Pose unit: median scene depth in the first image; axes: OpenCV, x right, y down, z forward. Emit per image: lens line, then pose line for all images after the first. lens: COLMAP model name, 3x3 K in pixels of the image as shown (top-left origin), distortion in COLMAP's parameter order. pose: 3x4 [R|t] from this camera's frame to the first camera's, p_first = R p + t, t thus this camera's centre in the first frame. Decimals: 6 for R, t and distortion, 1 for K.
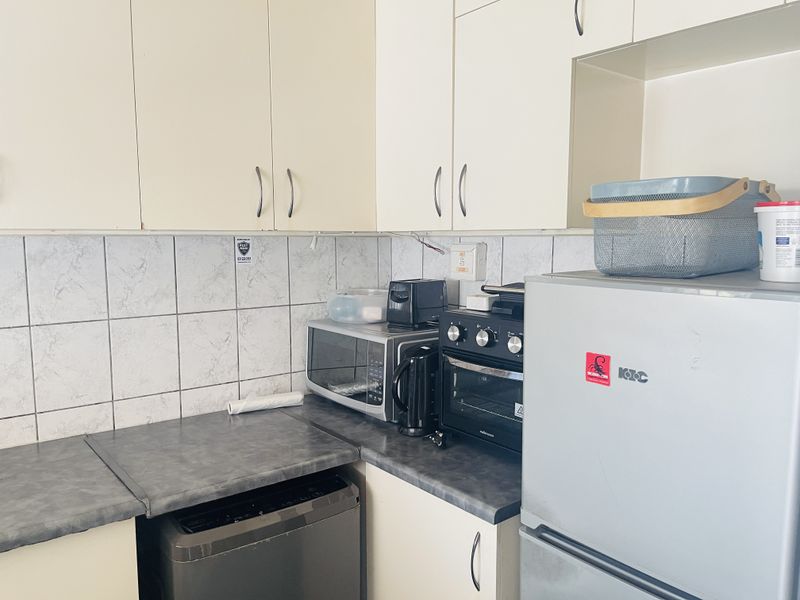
lens RADIAL K [[601.2, 0, 400.0], [0, 601.2, 300.0], [0, 0, 1]] dist [0.055745, -0.082394]
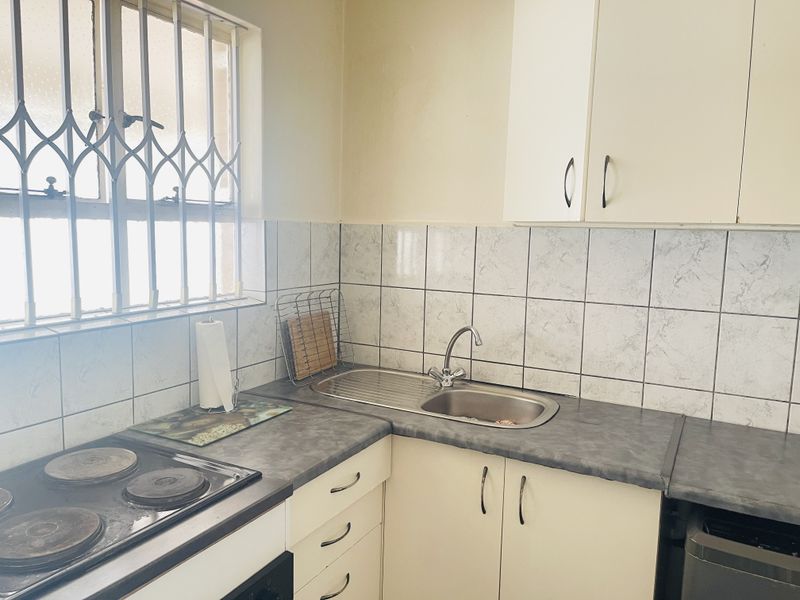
lens RADIAL K [[596.9, 0, 400.0], [0, 596.9, 300.0], [0, 0, 1]] dist [0.067842, -0.085104]
pose [[0.384942, 0.120479, -0.915043, 0.251879], [-0.122109, 0.989376, 0.078897, -0.003097], [0.914827, 0.081364, 0.395564, 0.105235]]
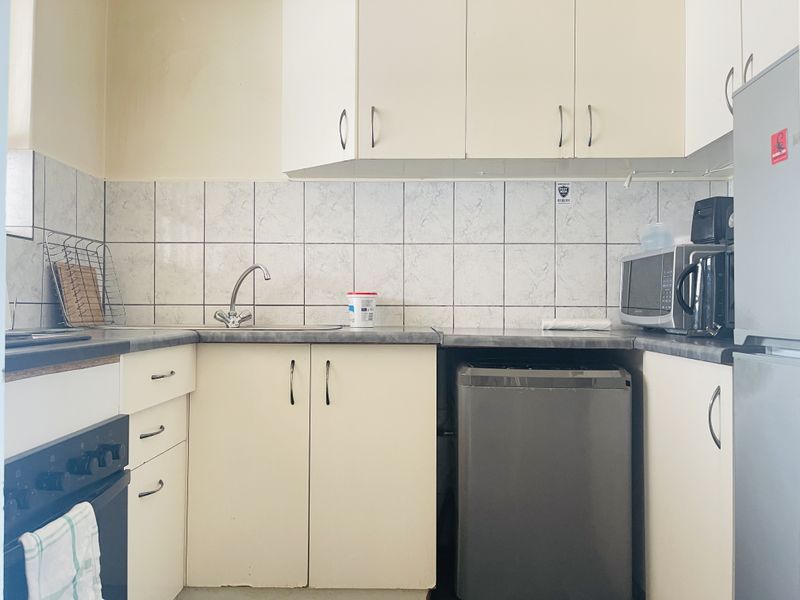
lens RADIAL K [[596.9, 0, 400.0], [0, 596.9, 300.0], [0, 0, 1]] dist [0.067842, -0.085104]
pose [[0.764674, -0.001287, -0.644416, 0.292546], [-0.073760, 0.993251, -0.089507, 0.295704], [0.640183, 0.115976, 0.759418, -0.068900]]
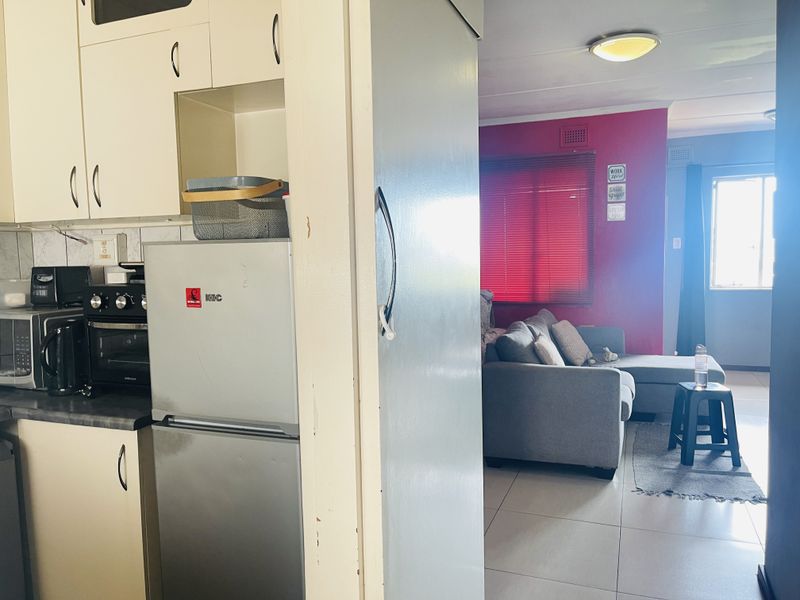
lens RADIAL K [[596.9, 0, 400.0], [0, 596.9, 300.0], [0, 0, 1]] dist [0.067842, -0.085104]
pose [[0.864383, -0.056522, 0.499647, 0.009947], [0.071590, 0.997373, -0.011023, 0.103954], [-0.497712, 0.045298, 0.866159, -0.350528]]
